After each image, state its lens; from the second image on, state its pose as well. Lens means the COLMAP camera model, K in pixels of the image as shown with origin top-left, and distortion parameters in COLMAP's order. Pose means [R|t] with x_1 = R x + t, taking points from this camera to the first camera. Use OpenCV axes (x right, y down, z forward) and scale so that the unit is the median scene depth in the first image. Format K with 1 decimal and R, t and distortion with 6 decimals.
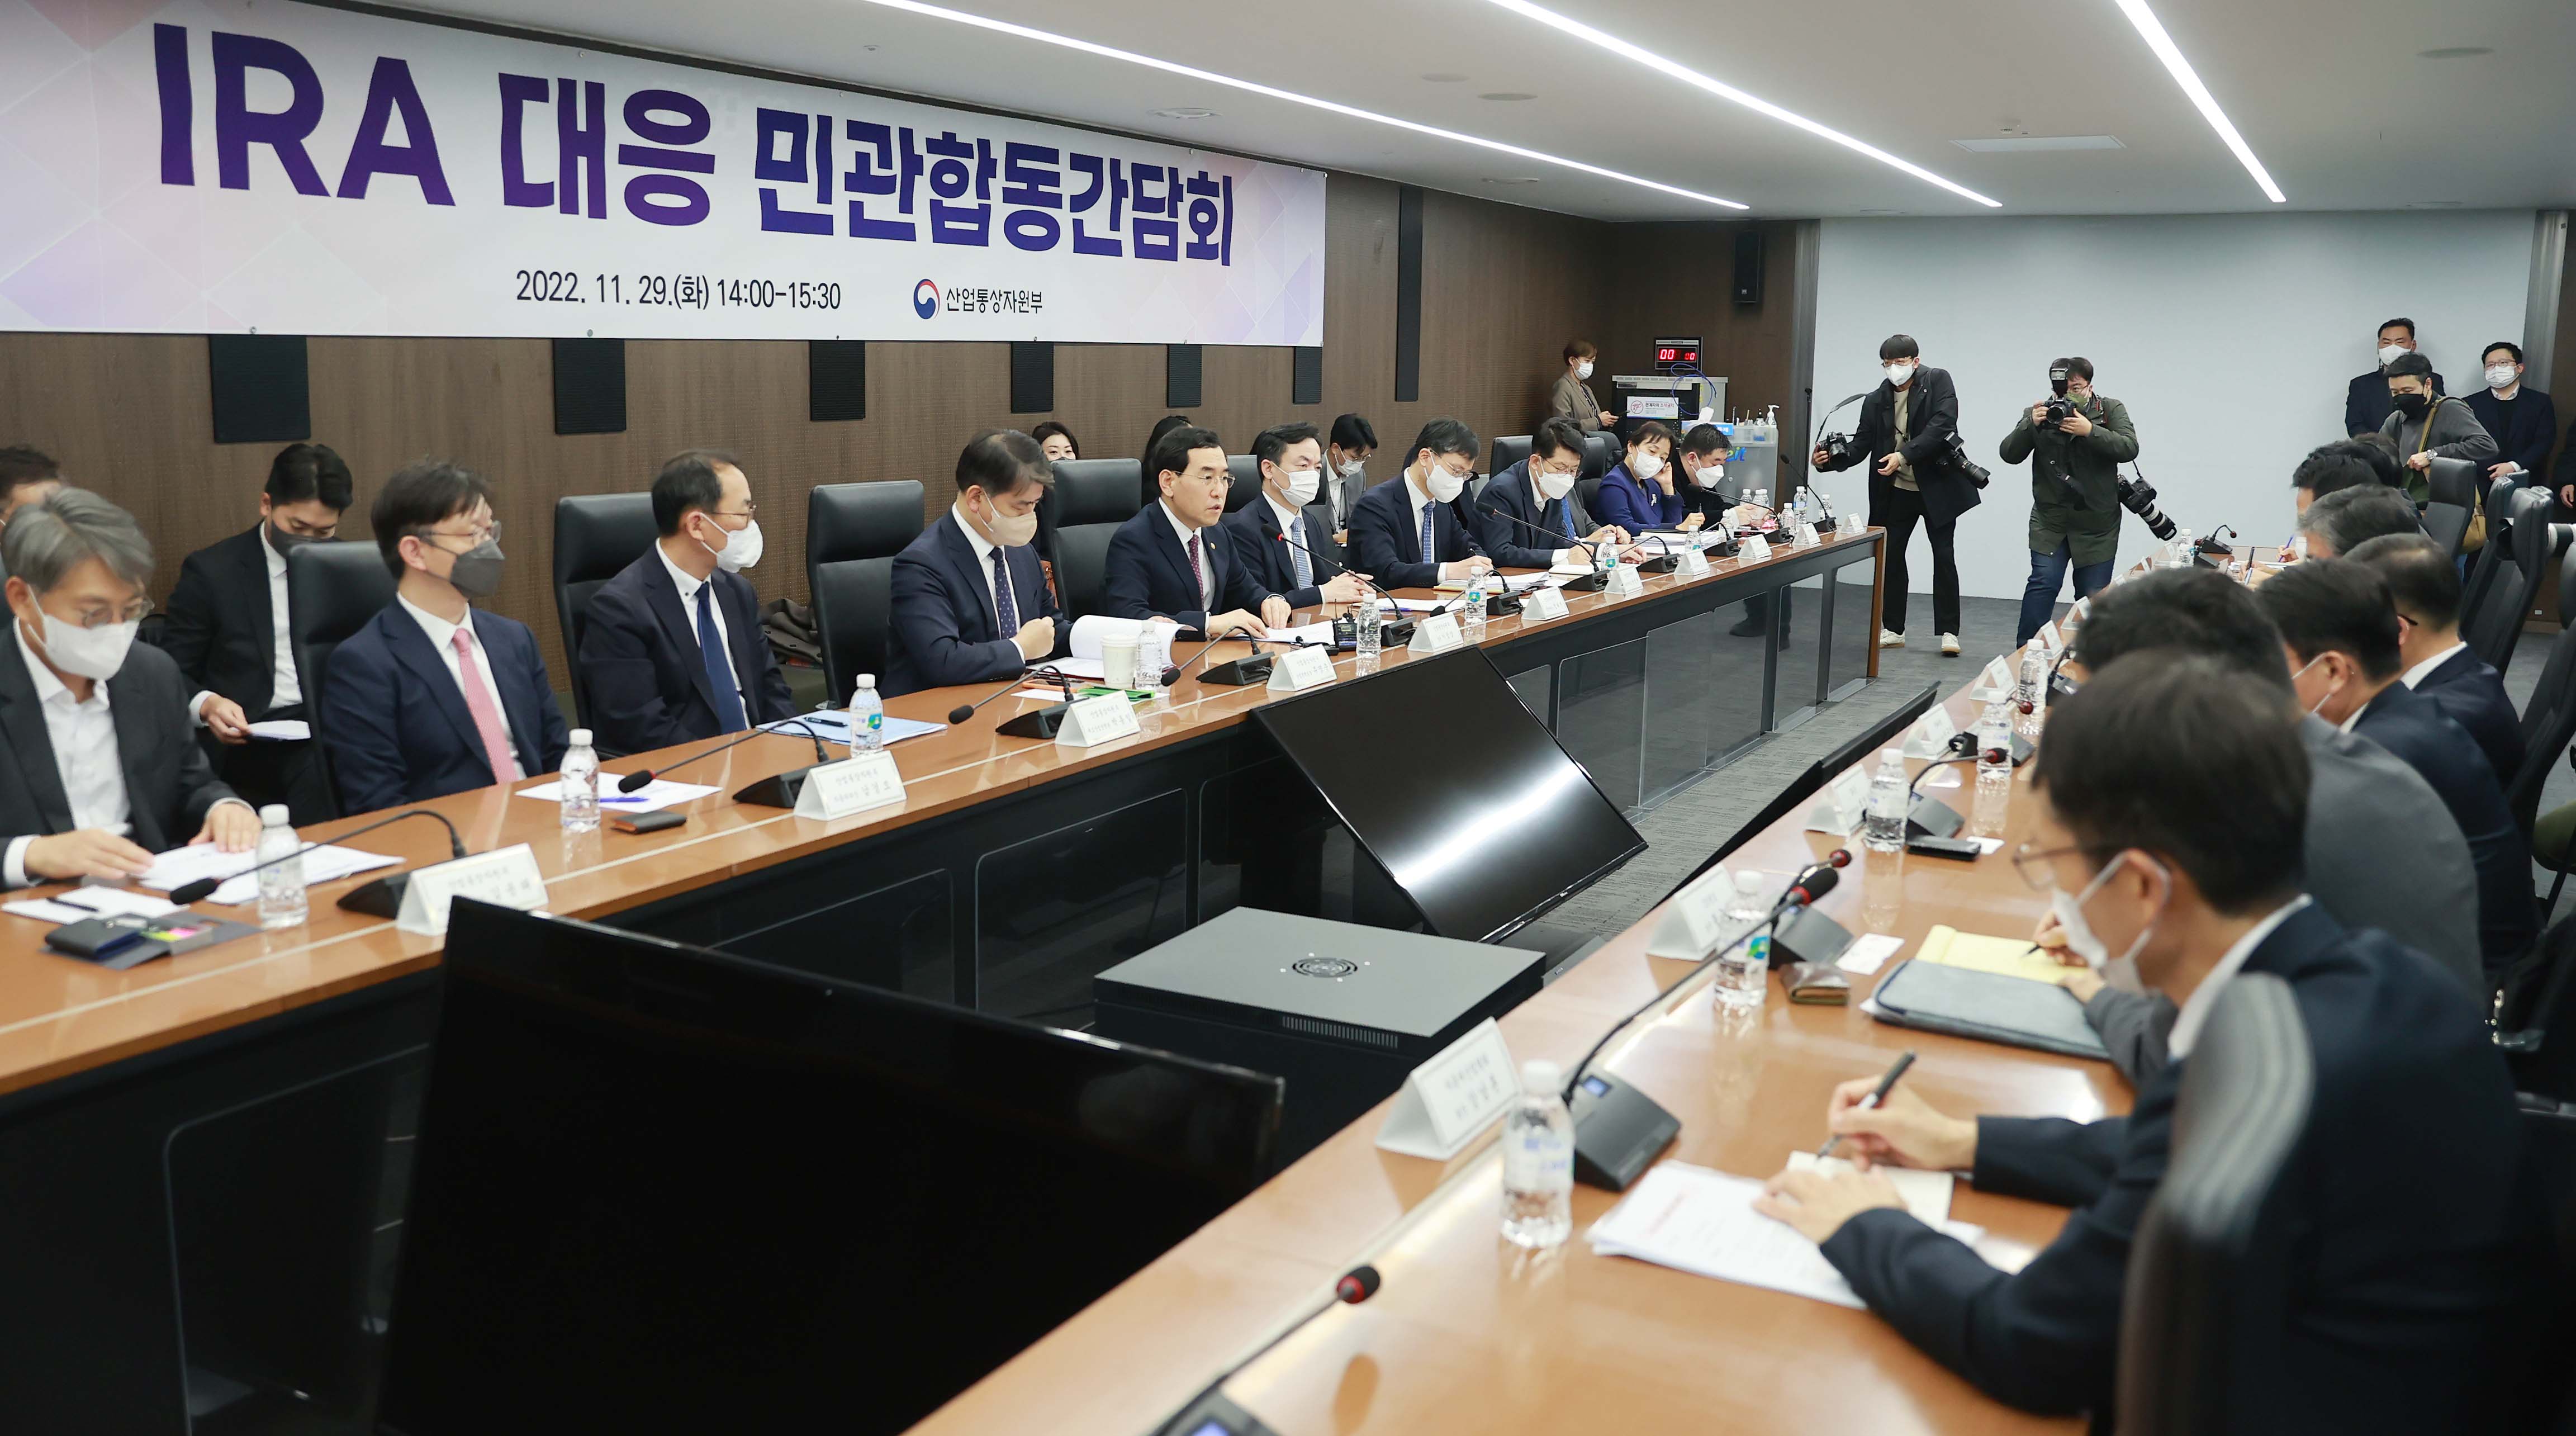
lens RADIAL K [[1972.5, 0, 1288.0], [0, 1972.5, 718.0], [0, 0, 1]] dist [0.007412, 0.008758]
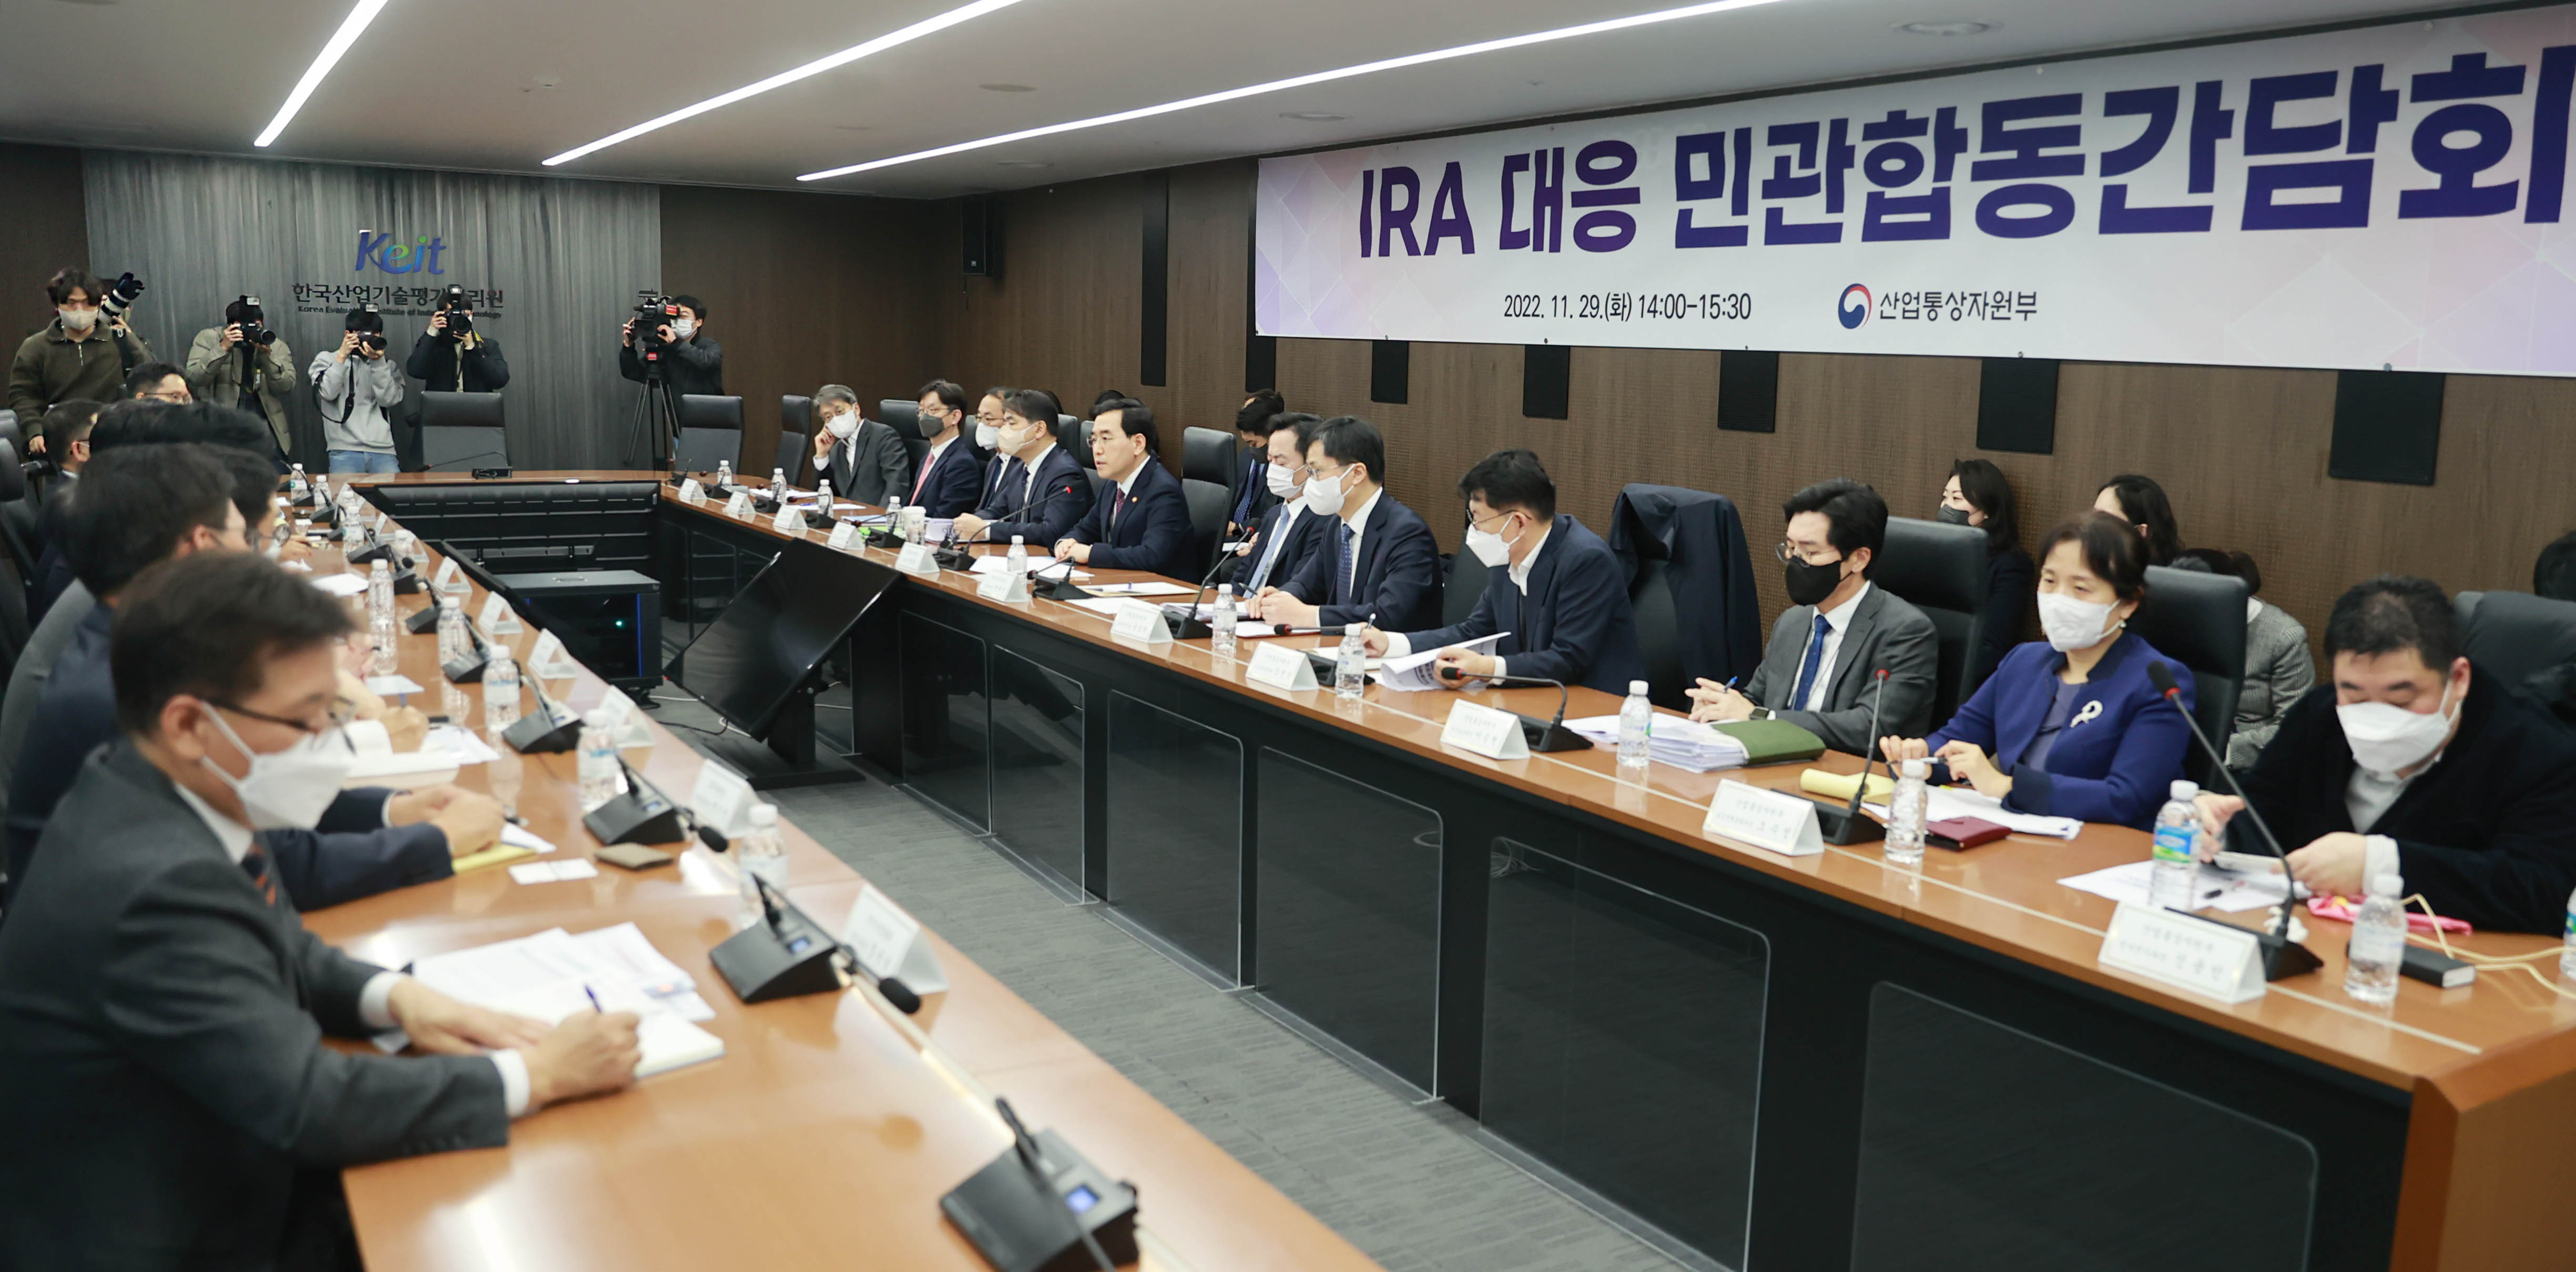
lens RADIAL K [[1923.6, 0, 1289.0], [0, 1923.6, 706.3], [0, 0, 1]] dist [-0.002463, 0.002485]
pose [[-0.466985, 0.143727, -0.872507, 0.745749], [-0.198719, 0.944406, 0.261930, -0.228525], [0.861647, 0.295701, -0.412462, 1.245747]]
